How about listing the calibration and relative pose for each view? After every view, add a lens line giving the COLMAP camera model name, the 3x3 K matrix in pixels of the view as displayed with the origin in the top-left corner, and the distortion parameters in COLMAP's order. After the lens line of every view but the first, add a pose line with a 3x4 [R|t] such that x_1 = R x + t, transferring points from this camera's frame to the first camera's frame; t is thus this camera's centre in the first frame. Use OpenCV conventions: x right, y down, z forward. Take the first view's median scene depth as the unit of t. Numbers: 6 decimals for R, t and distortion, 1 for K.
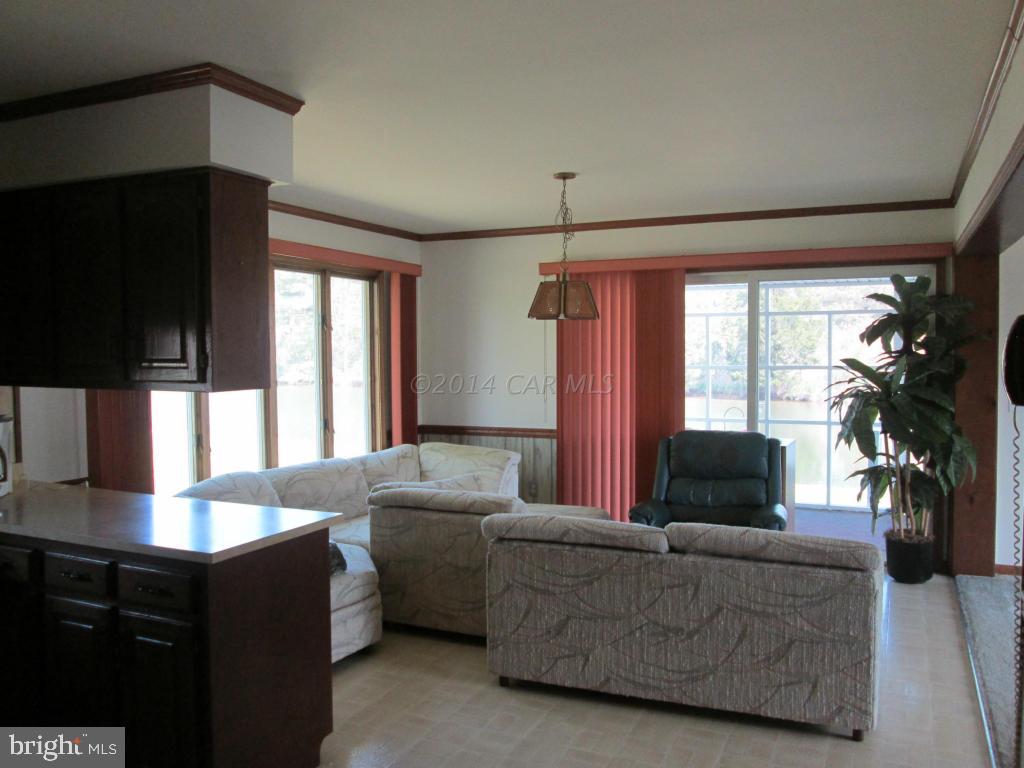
lens RADIAL K [[845.9, 0, 512.0], [0, 845.9, 384.0], [0, 0, 1]] dist [-0.046294, 0.009364]
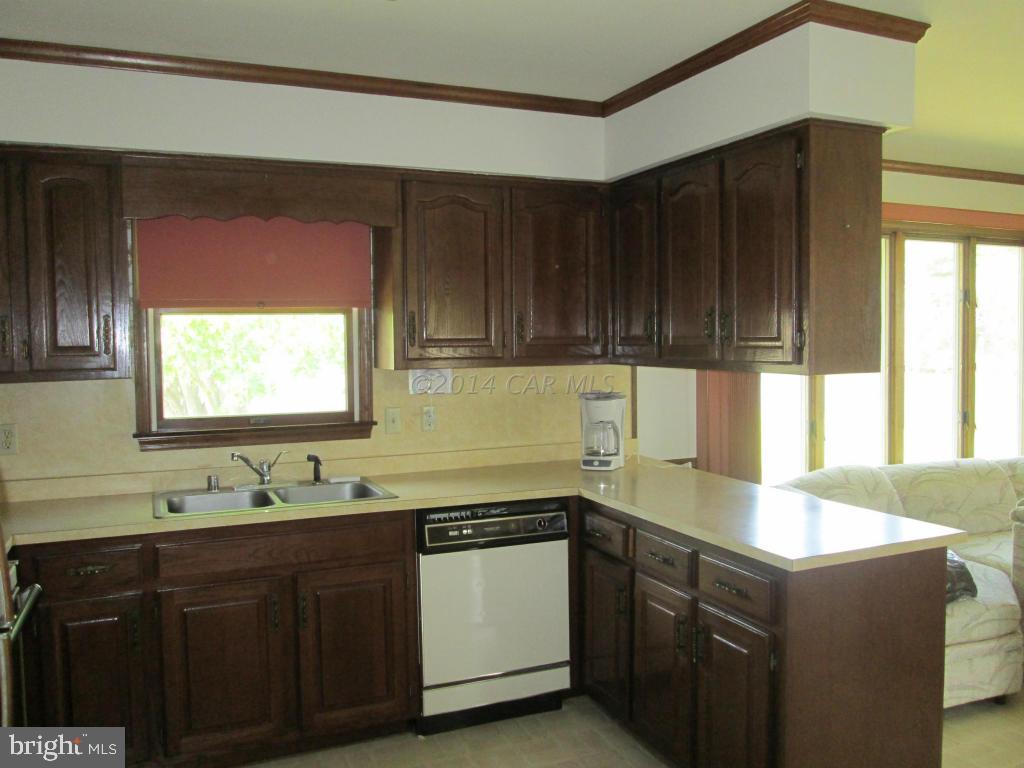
lens RADIAL K [[845.5, 0, 521.1], [0, 845.5, 382.9], [0, 0, 1]] dist [-0.083498, 0.072297]
pose [[0.746772, 0.031386, -0.664340, 0.001166], [-0.020795, 0.999499, 0.023845, 0.002560], [0.664755, -0.003992, 0.747050, 0.106645]]
